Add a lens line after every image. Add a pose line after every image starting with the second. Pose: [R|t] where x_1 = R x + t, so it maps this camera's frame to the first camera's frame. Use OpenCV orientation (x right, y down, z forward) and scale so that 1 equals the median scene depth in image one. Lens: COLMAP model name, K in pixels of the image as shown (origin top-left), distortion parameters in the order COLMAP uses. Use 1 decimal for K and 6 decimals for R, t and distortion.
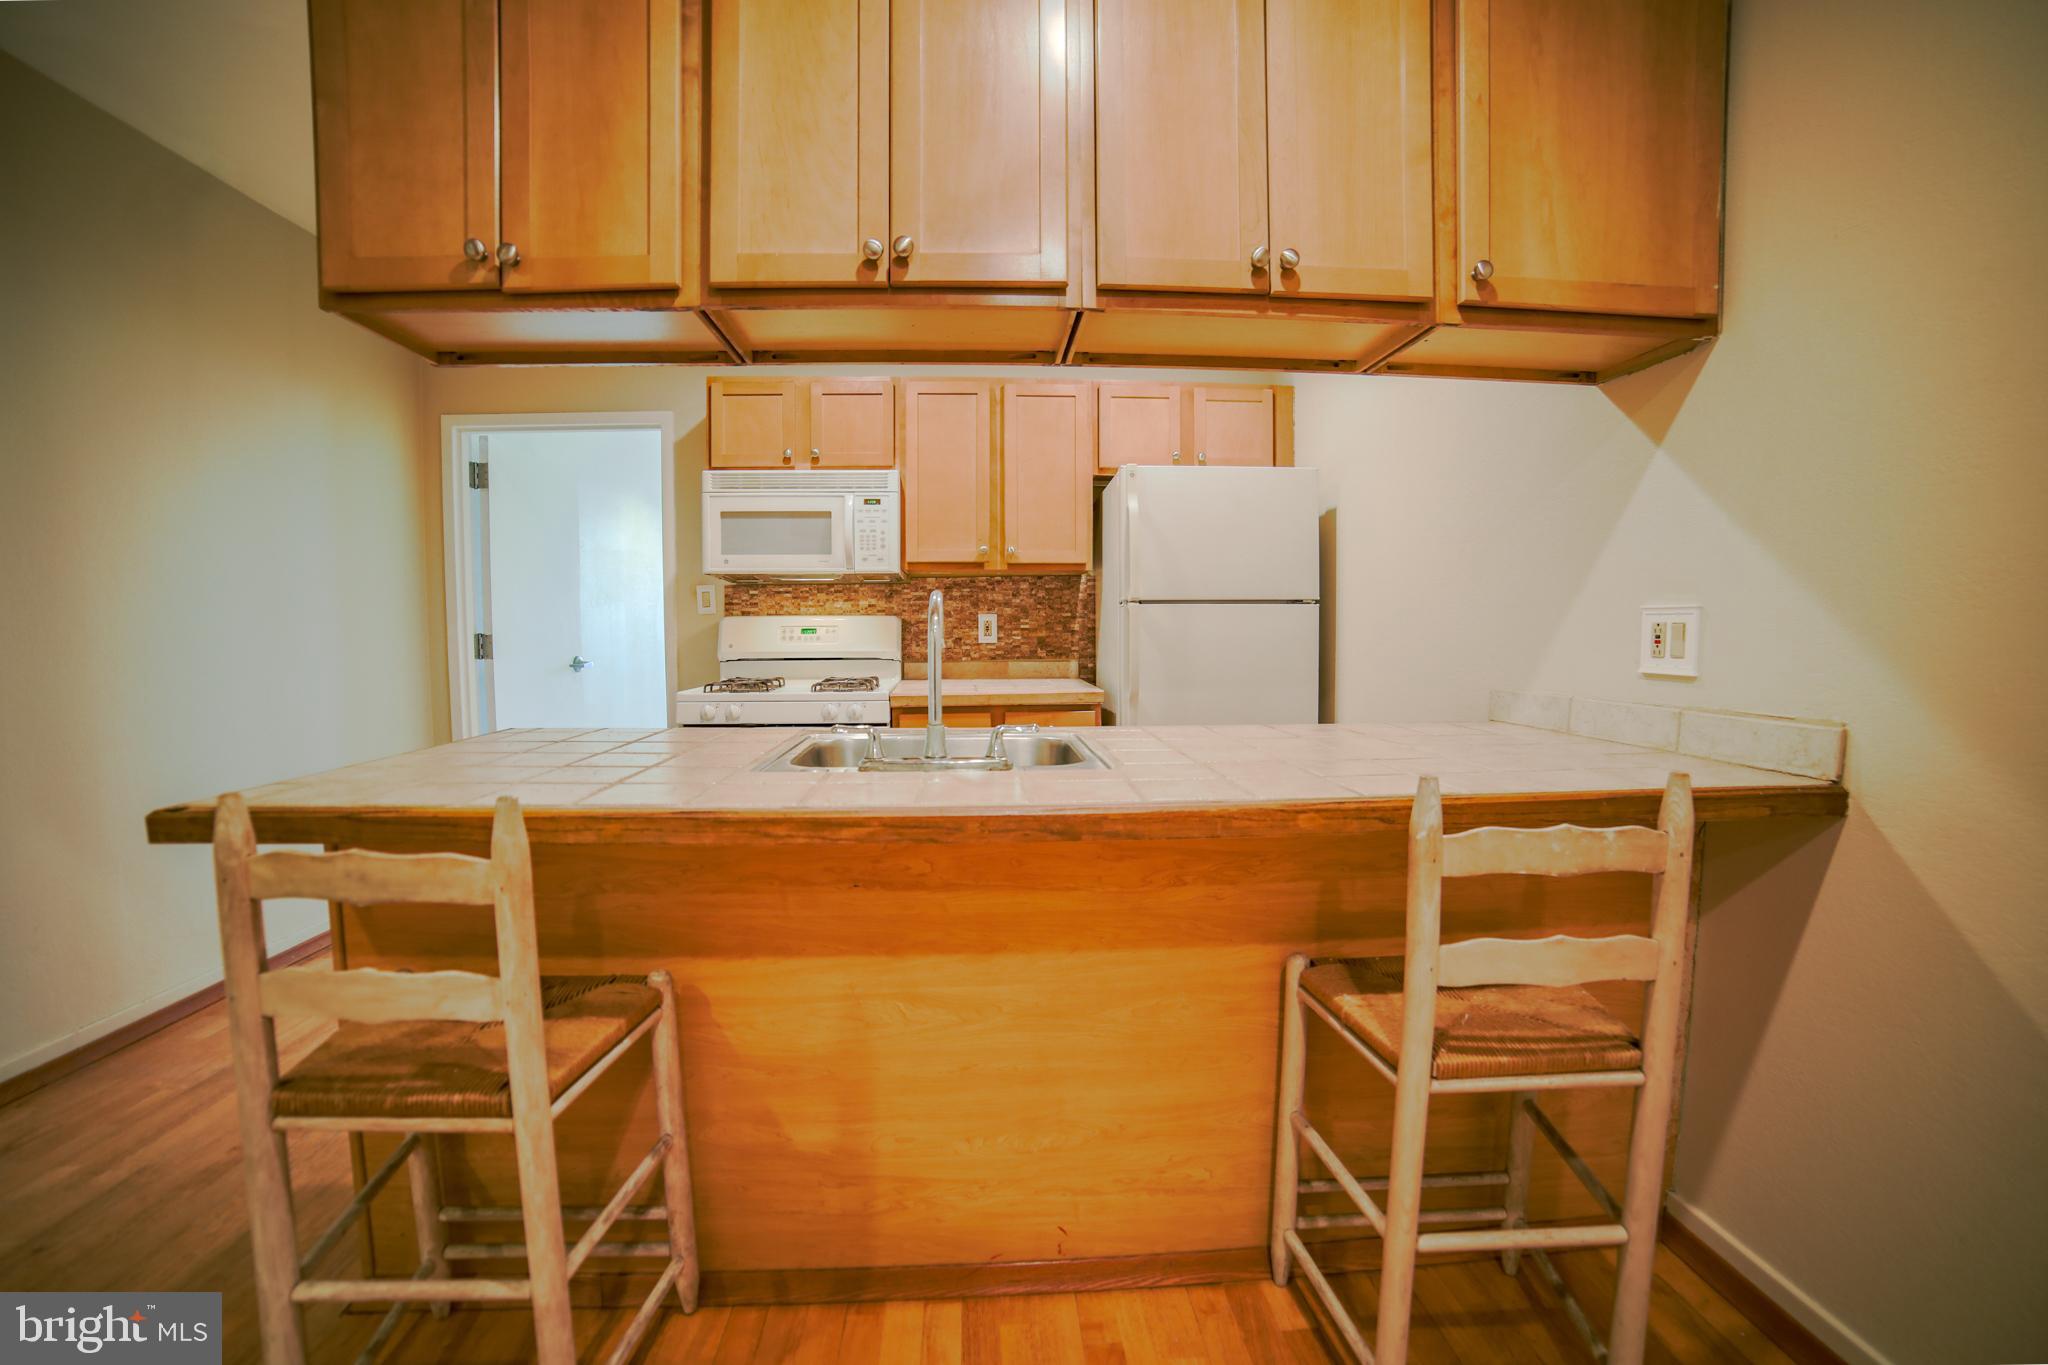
lens RADIAL K [[857.9, 0, 1026.9], [0, 857.9, 689.3], [0, 0, 1]] dist [-0.076819, 0.000442]
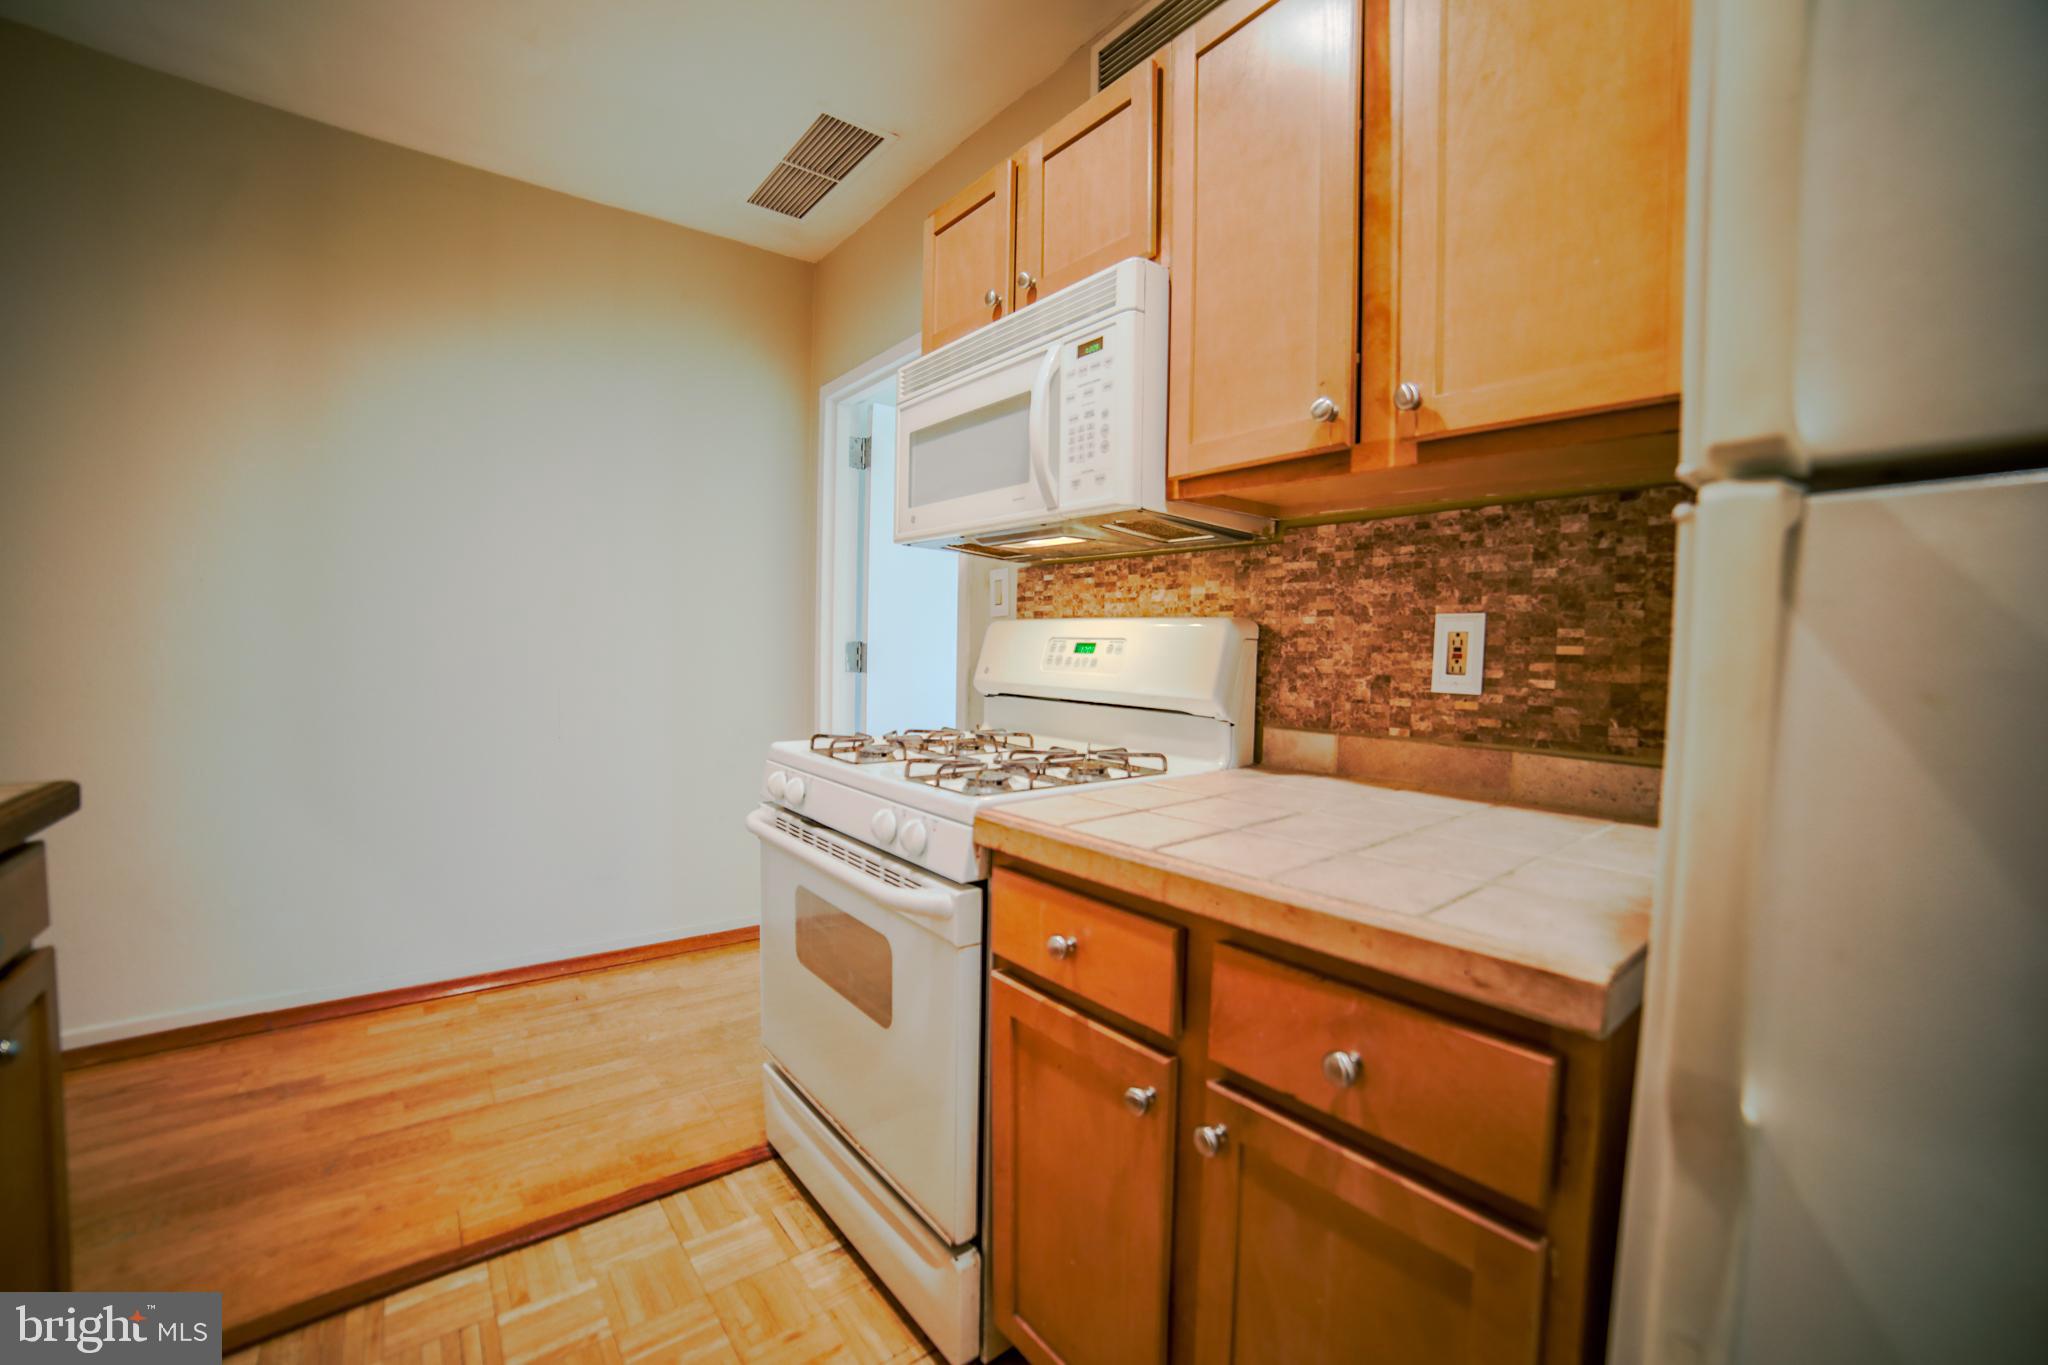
lens RADIAL K [[857.9, 0, 1026.9], [0, 857.9, 689.3], [0, 0, 1]] dist [-0.076819, 0.000442]
pose [[0.563957, 0.059274, -0.823674, 0.160222], [-0.083948, 0.996369, 0.014224, -0.051957], [0.821526, 0.061124, 0.566885, 0.741425]]
